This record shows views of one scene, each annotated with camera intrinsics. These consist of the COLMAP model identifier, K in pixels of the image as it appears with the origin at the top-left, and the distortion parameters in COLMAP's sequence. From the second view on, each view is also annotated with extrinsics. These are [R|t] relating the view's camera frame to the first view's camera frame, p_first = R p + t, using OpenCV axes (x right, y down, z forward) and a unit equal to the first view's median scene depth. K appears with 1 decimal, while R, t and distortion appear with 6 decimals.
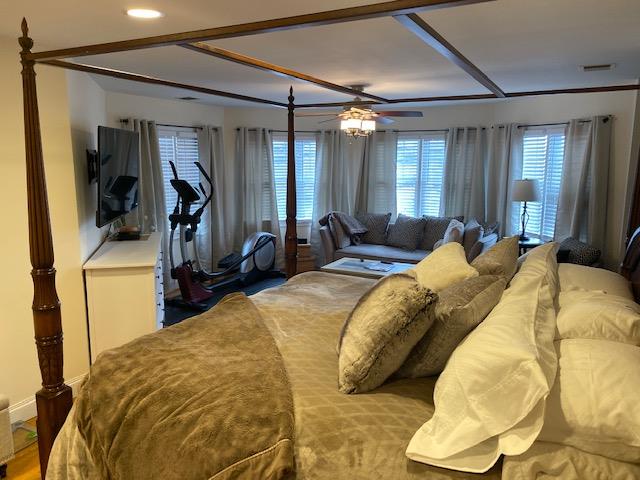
lens RADIAL K [[493.7, 0, 320.0], [0, 493.7, 240.0], [0, 0, 1]] dist [0.003467, 0.000857]
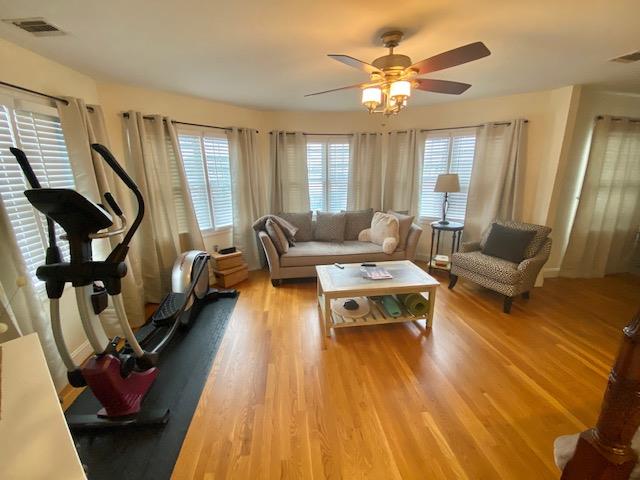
lens RADIAL K [[261.9, 0, 322.6], [0, 261.9, 240.6], [0, 0, 1]] dist [0.029998, -0.024248]
pose [[0.823377, -0.157104, 0.545315, -0.184300], [0.104539, 0.986462, 0.126352, -0.067740], [-0.557783, -0.047029, 0.828653, 0.559895]]
